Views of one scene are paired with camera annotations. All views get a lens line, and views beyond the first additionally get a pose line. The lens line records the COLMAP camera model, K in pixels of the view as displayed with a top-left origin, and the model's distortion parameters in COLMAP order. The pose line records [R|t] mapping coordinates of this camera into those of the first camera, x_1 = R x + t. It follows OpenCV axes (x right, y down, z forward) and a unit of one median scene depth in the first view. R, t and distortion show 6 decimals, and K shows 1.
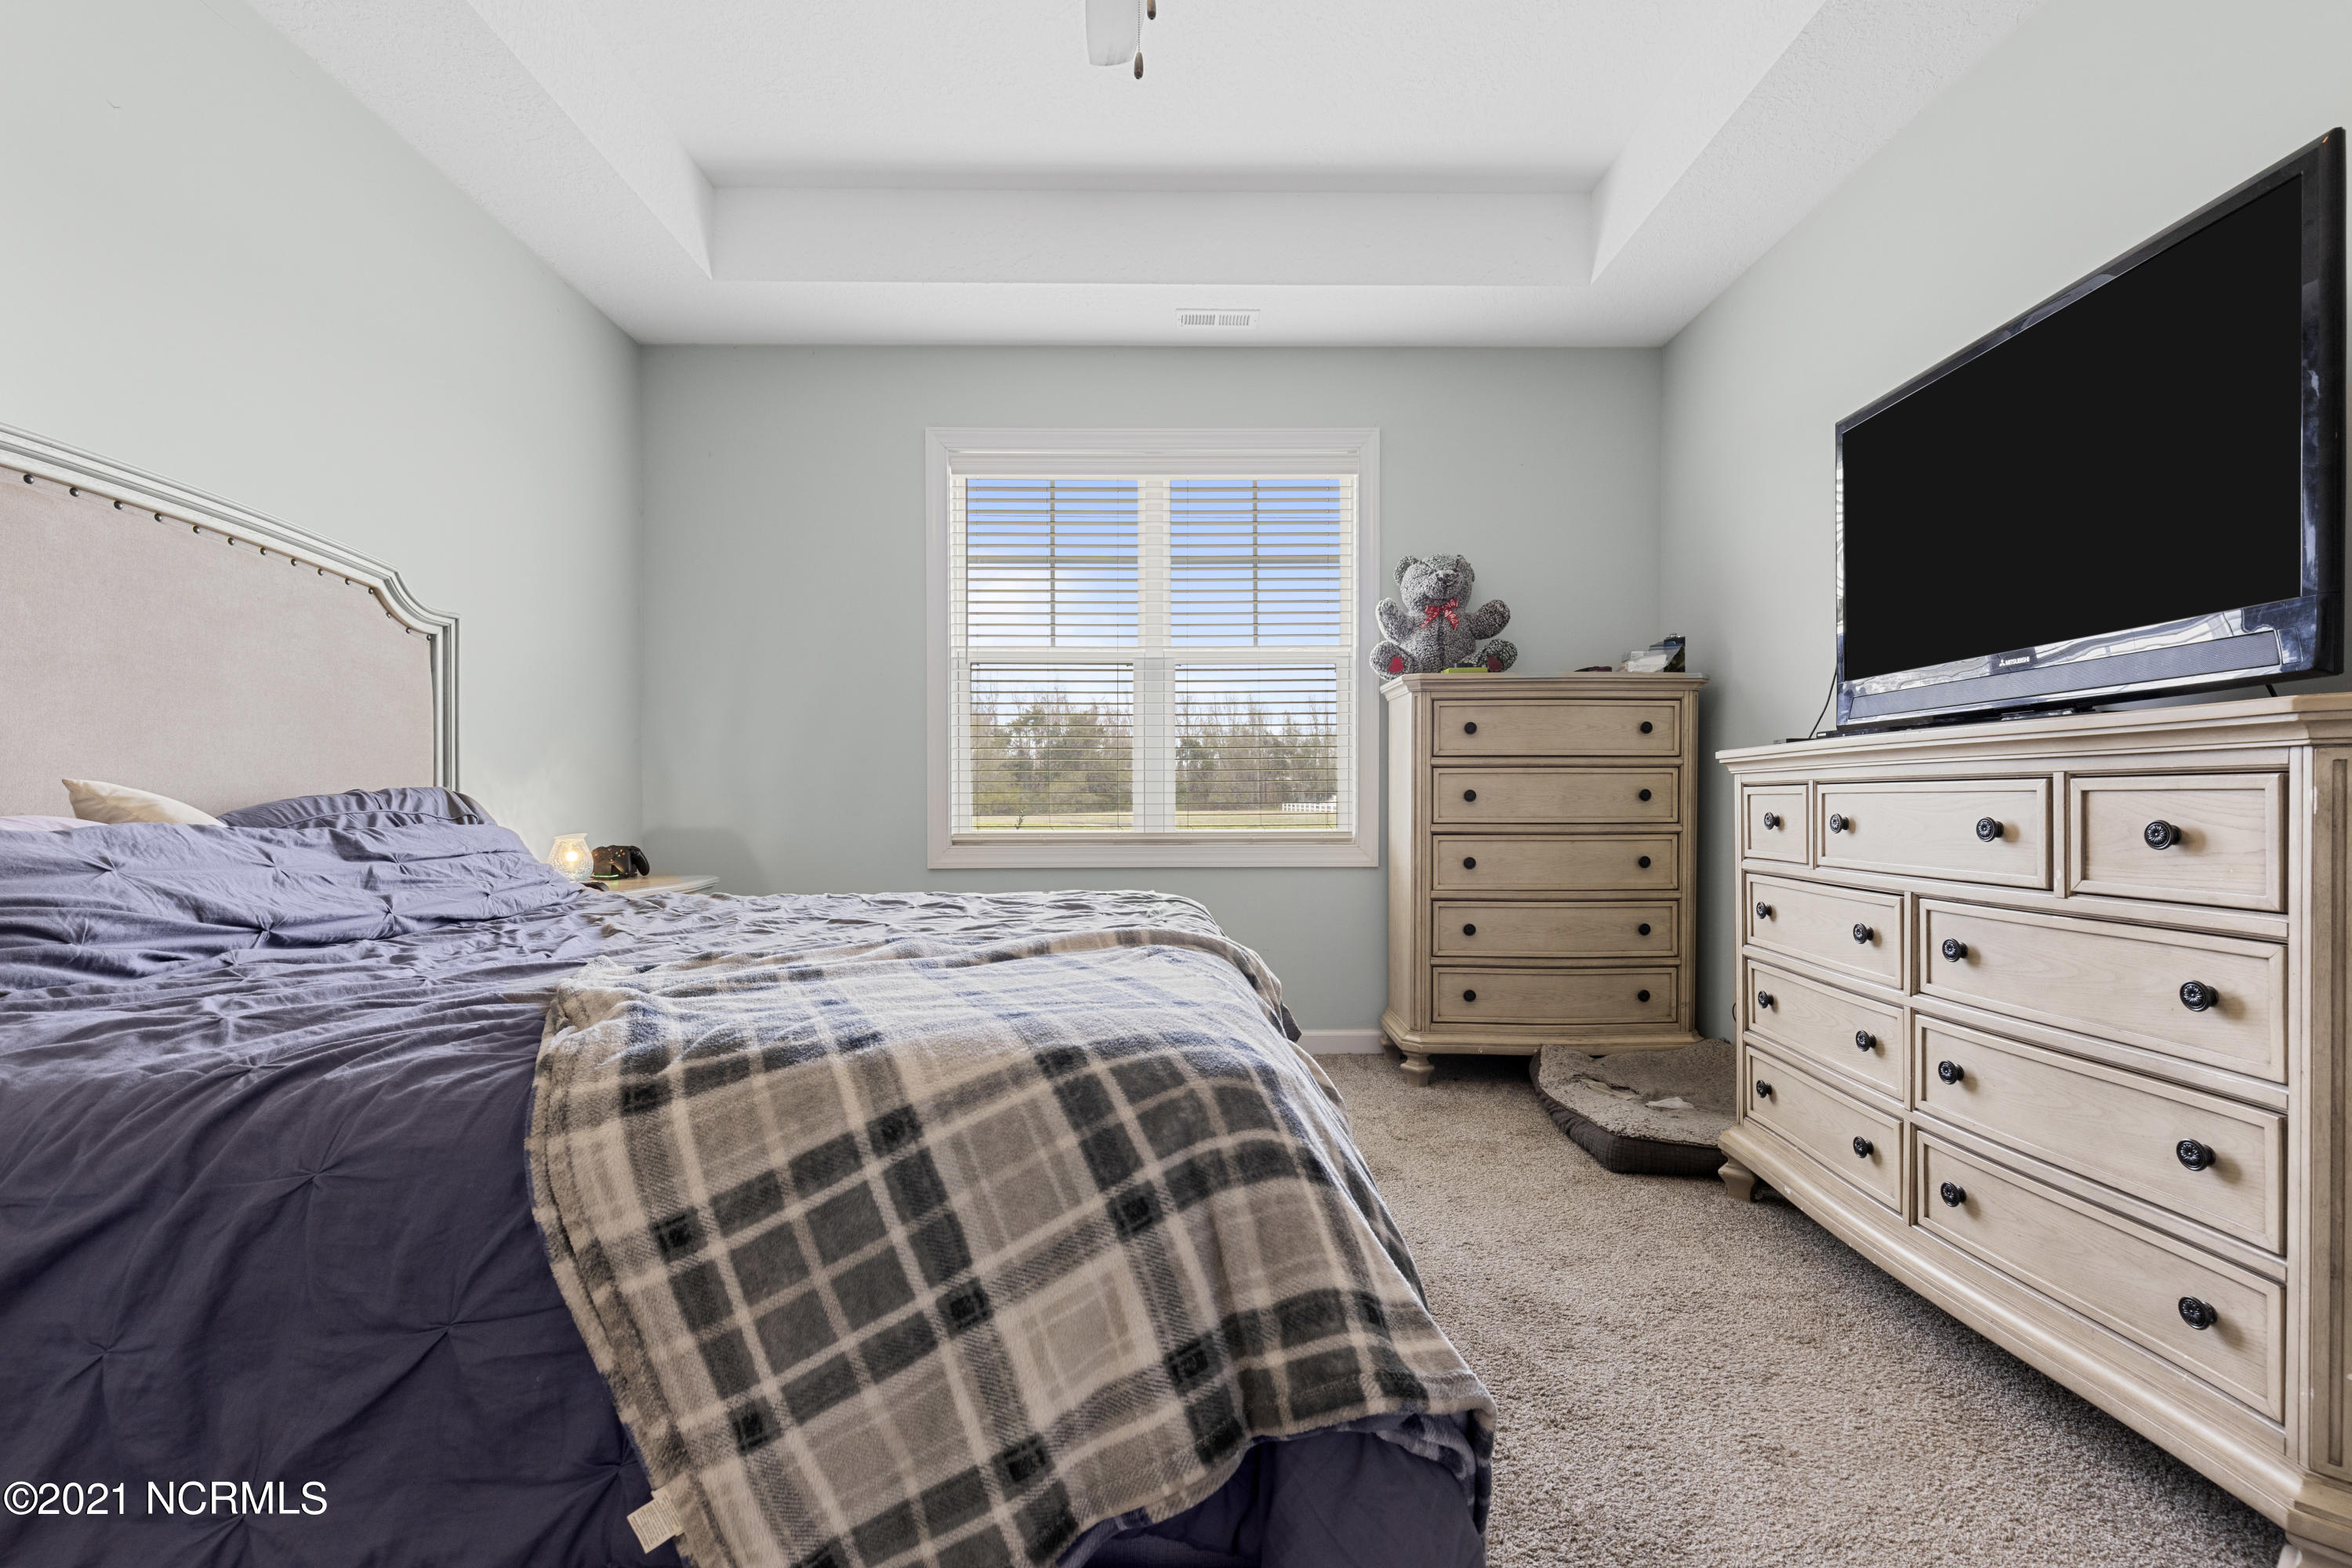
lens RADIAL K [[1064.2, 0, 1181.4], [0, 1064.2, 797.6], [0, 0, 1]] dist [0.008595, -0.000207]
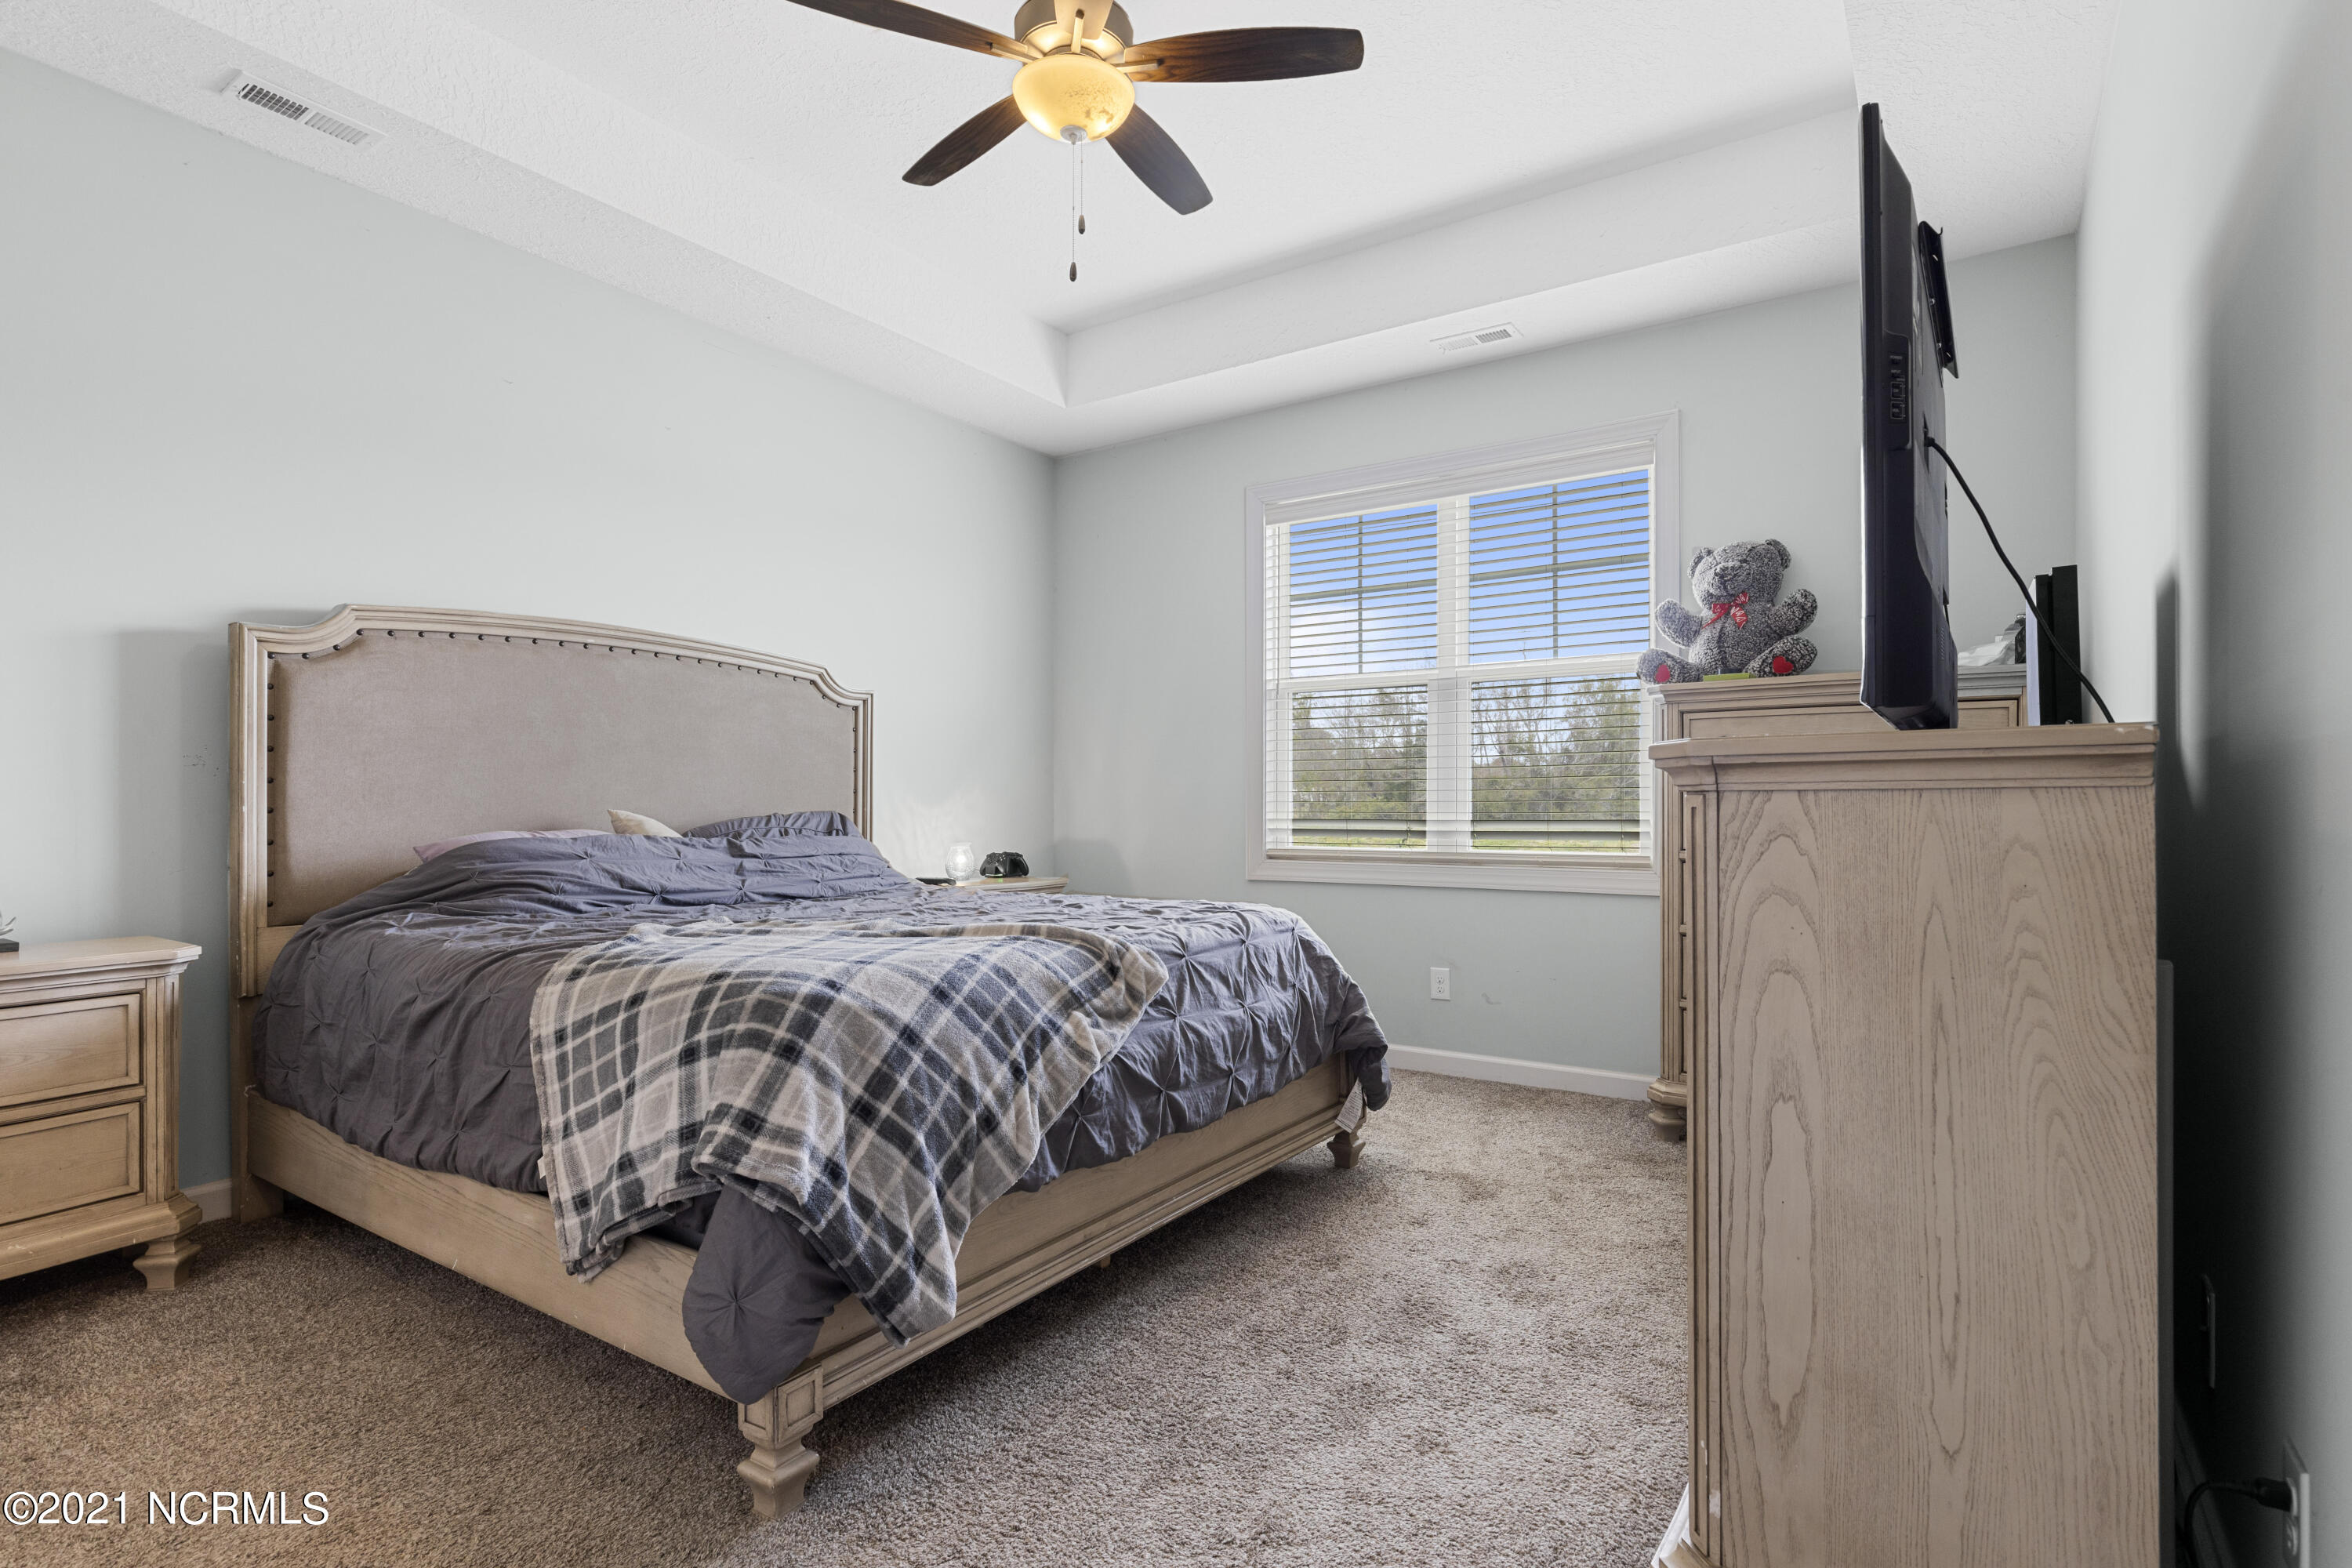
lens RADIAL K [[1152.5, 0, 1172.8], [0, 1152.5, 786.5], [0, 0, 1]] dist [-0.001807, -0.000009]
pose [[0.821774, -0.008083, -0.569756, 0.793404], [-0.001605, 0.999863, -0.016500, -0.022494], [0.569811, 0.014474, 0.821648, -0.083896]]
